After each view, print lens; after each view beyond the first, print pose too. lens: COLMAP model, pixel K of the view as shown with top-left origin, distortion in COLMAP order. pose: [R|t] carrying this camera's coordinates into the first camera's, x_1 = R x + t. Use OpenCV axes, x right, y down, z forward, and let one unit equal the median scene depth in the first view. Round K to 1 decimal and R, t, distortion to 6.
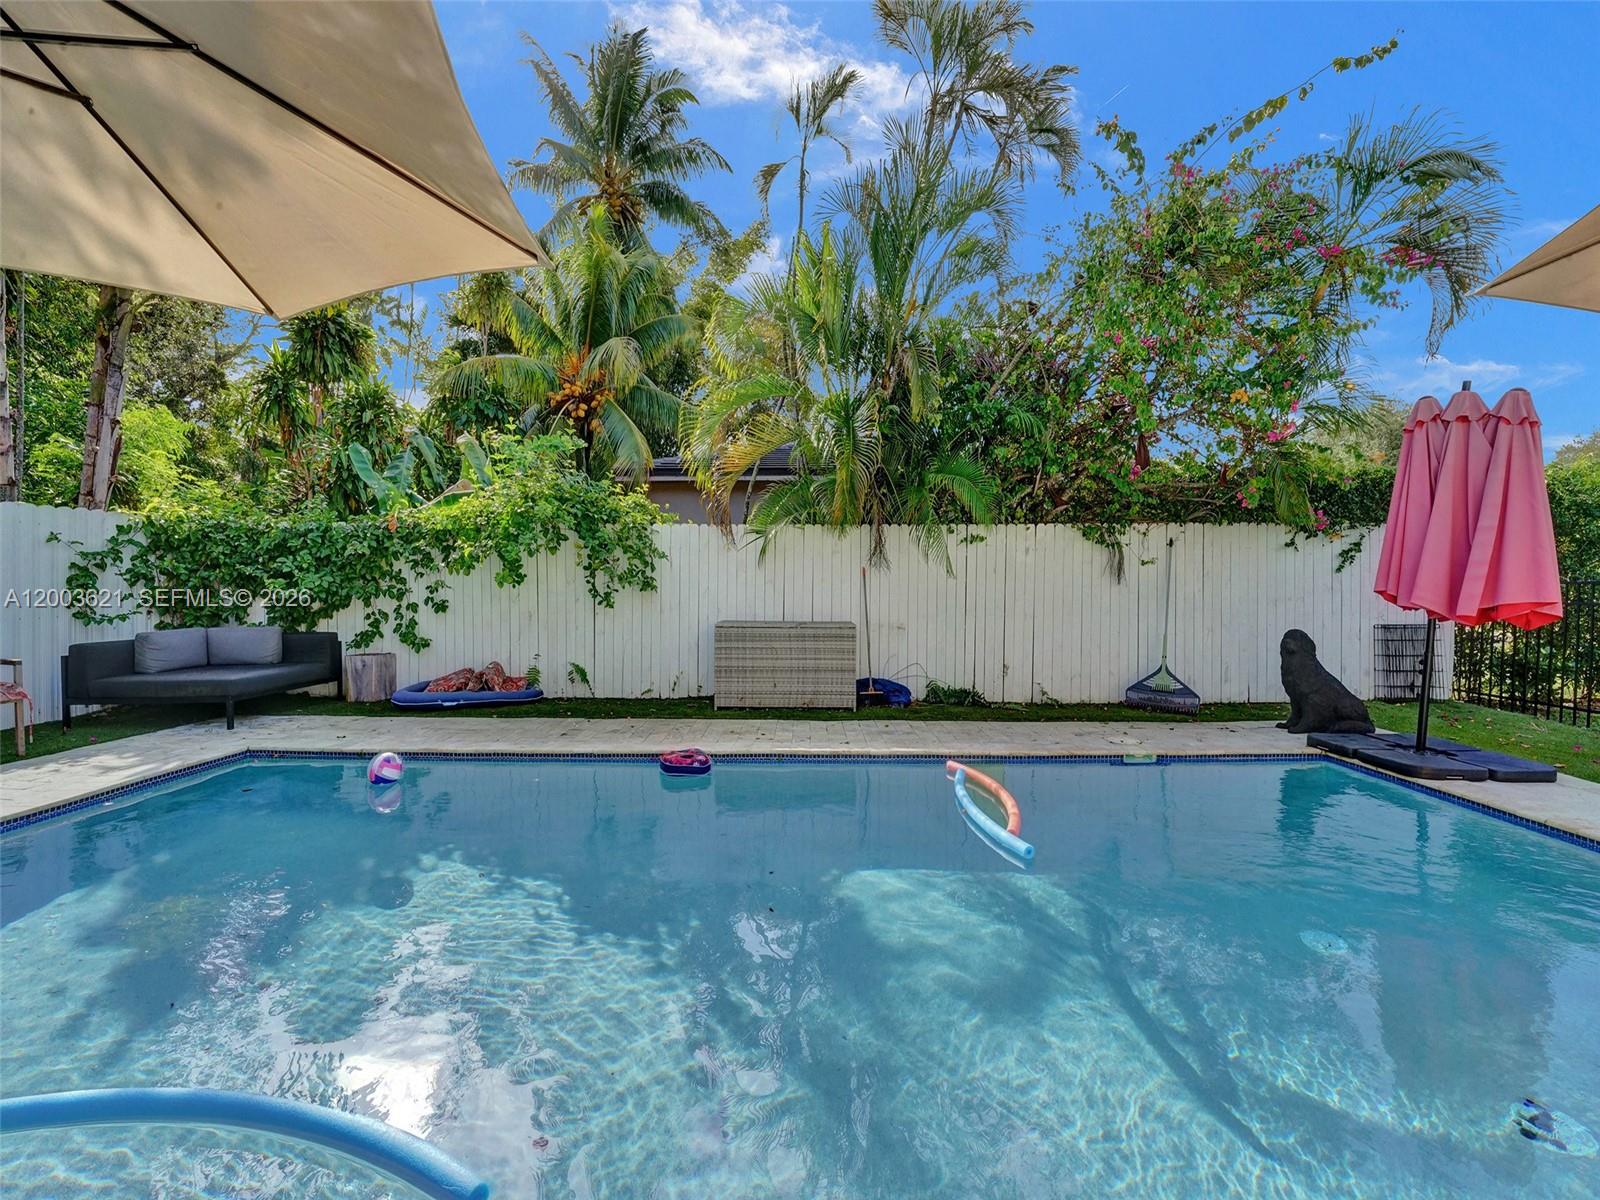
lens RADIAL K [[650.5, 0, 798.3], [0, 650.5, 599.1], [0, 0, 1]] dist [-0.024402, 0.000198]
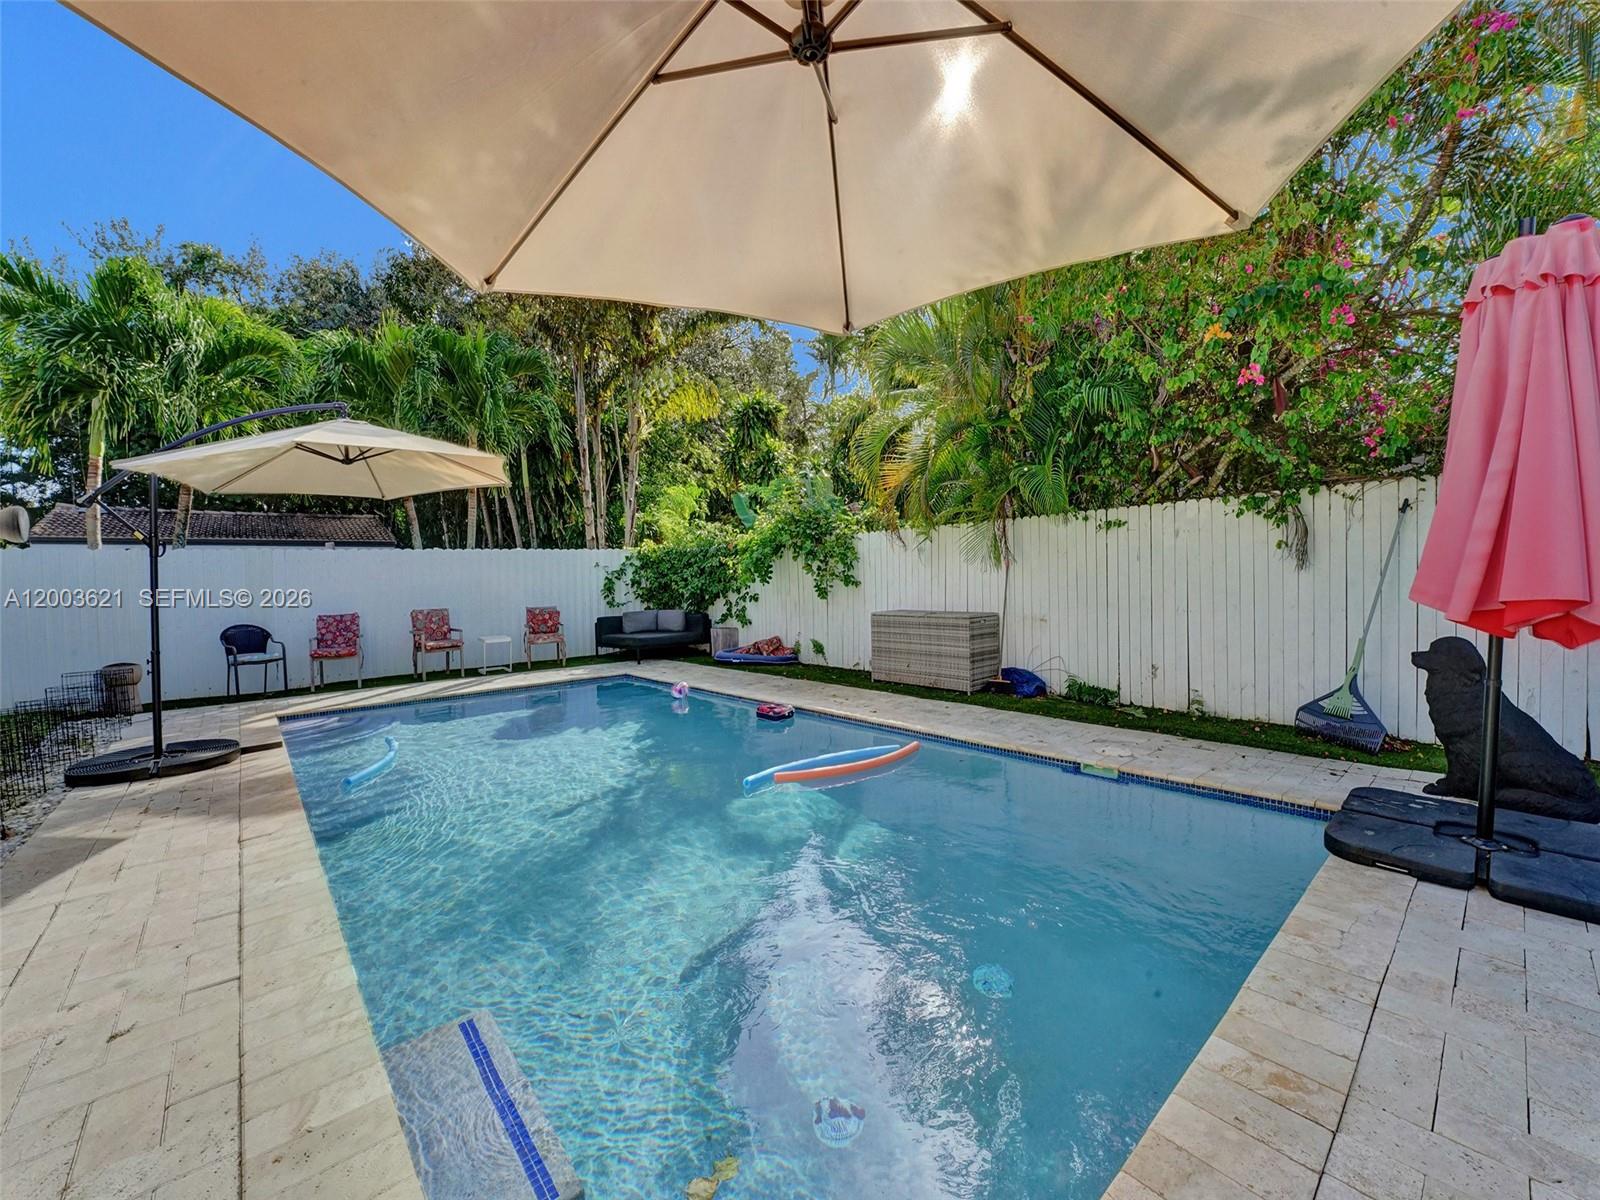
lens RADIAL K [[650.5, 0, 798.3], [0, 650.5, 599.1], [0, 0, 1]] dist [-0.024402, 0.000198]
pose [[0.661140, 0.002308, -0.750259, 0.675245], [0.011651, 0.999843, 0.013343, -0.005489], [0.750172, -0.017563, 0.661010, 0.072358]]
